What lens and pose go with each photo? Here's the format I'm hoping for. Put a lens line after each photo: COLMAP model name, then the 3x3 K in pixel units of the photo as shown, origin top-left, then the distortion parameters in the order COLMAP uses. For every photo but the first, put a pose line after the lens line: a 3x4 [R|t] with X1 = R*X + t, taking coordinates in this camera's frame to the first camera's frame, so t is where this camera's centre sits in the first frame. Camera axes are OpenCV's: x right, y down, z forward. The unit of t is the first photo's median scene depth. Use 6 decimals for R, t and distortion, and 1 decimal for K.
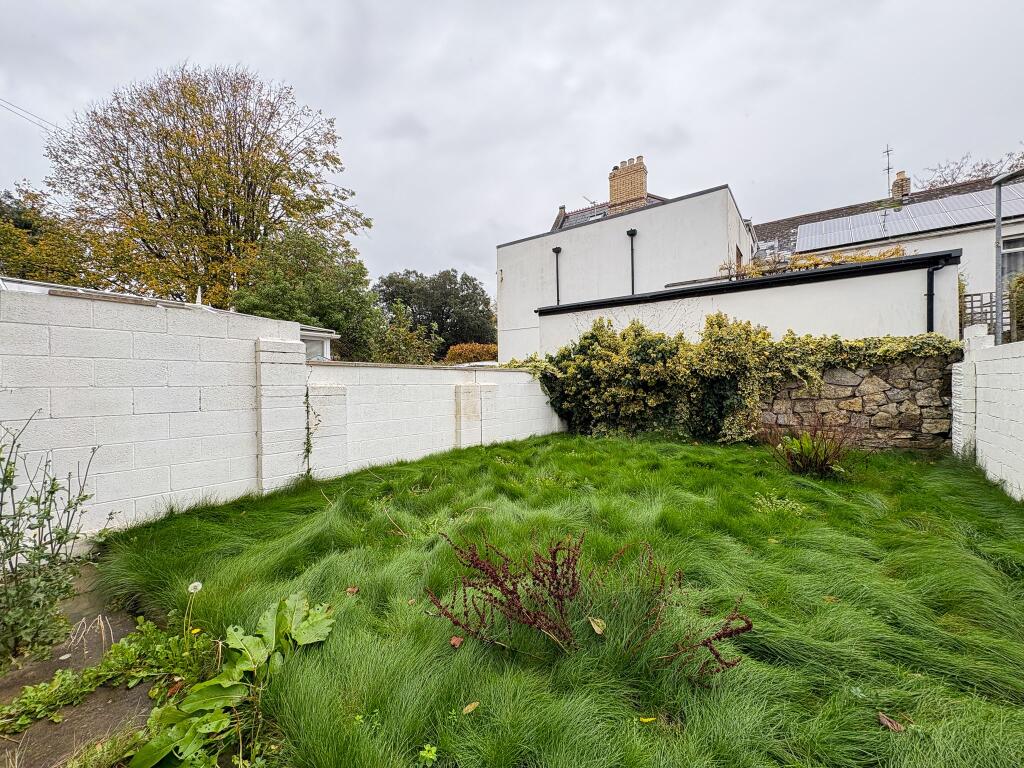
lens RADIAL K [[406.8, 0, 513.0], [0, 406.8, 384.7], [0, 0, 1]] dist [0.000042, -0.000047]
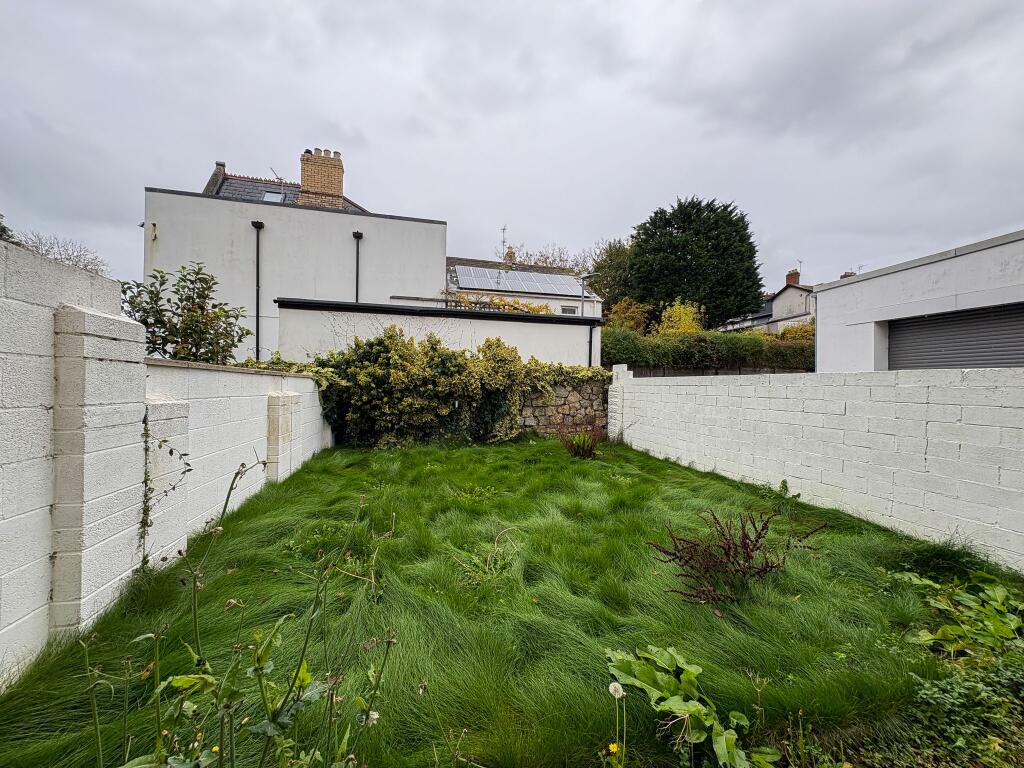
lens RADIAL K [[406.8, 0, 513.0], [0, 406.8, 384.7], [0, 0, 1]] dist [0.000042, -0.000047]
pose [[0.628824, 0.023919, 0.777180, -0.390909], [-0.018600, 0.999703, -0.015718, -0.014147], [-0.777325, -0.004571, 0.629082, 0.174880]]
